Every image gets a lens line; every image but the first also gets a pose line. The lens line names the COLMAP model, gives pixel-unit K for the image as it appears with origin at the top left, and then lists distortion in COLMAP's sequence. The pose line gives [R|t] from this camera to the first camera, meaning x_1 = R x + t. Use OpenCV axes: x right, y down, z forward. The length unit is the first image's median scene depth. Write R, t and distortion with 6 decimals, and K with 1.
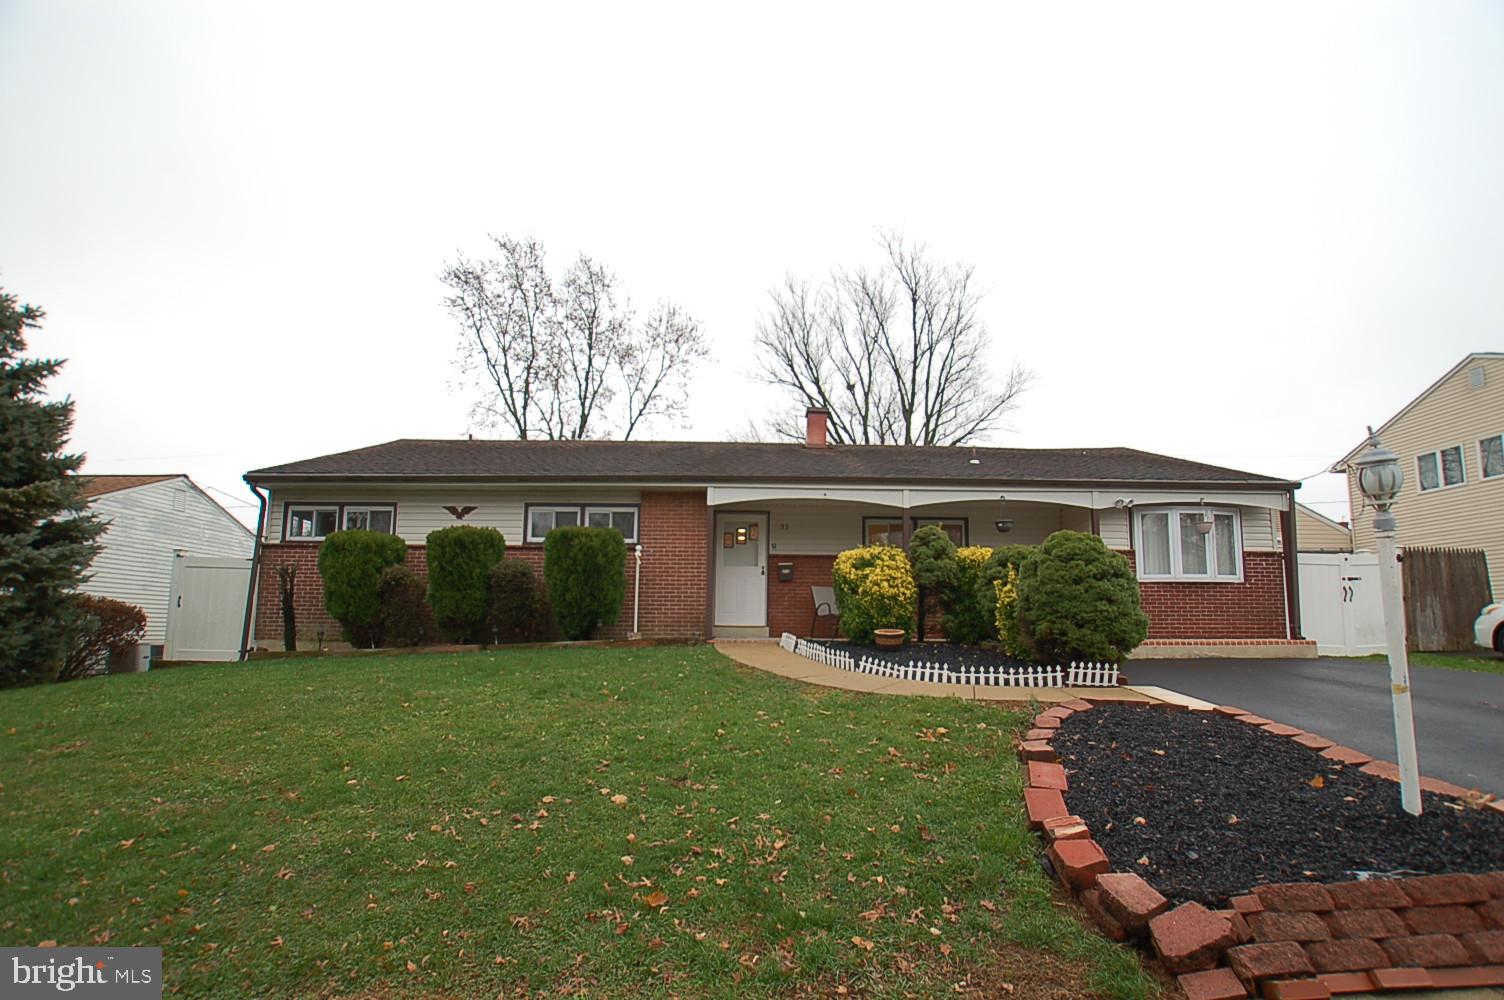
lens RADIAL K [[718.8, 0, 753.6], [0, 718.8, 554.2], [0, 0, 1]] dist [-0.052604, 0.000199]
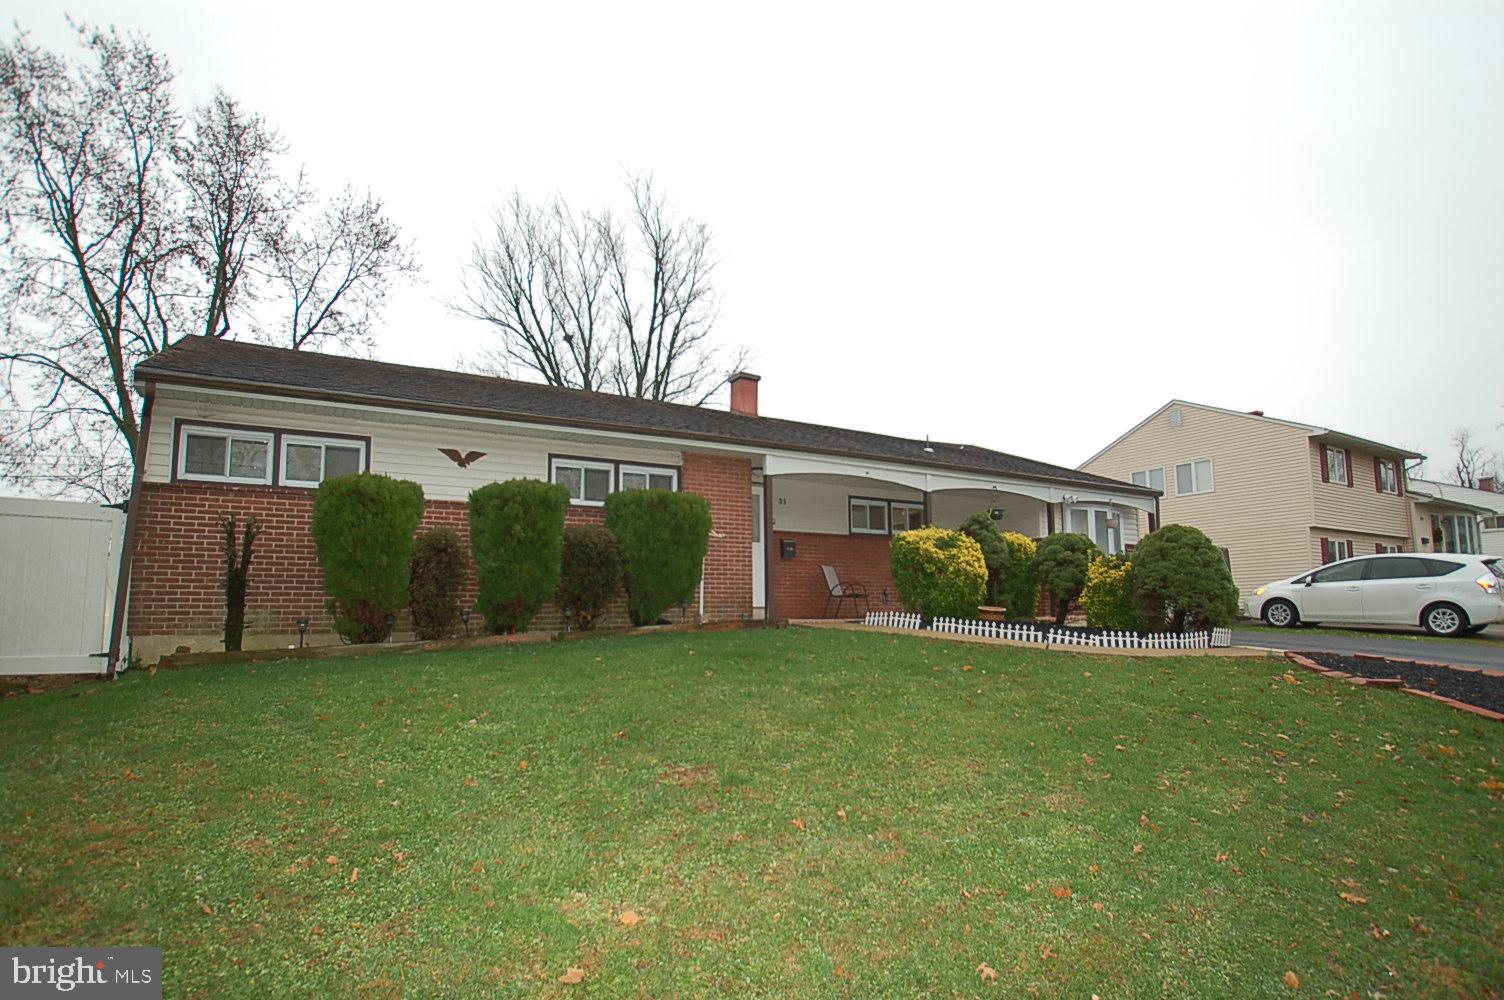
lens RADIAL K [[777.3, 0, 750.5], [0, 777.3, 537.3], [0, 0, 1]] dist [-0.074677, 0.041549]
pose [[0.852824, 0.031884, 0.521224, -0.604159], [-0.042932, 0.999036, 0.009132, 0.004773], [-0.520430, -0.030165, 0.853371, 0.145879]]
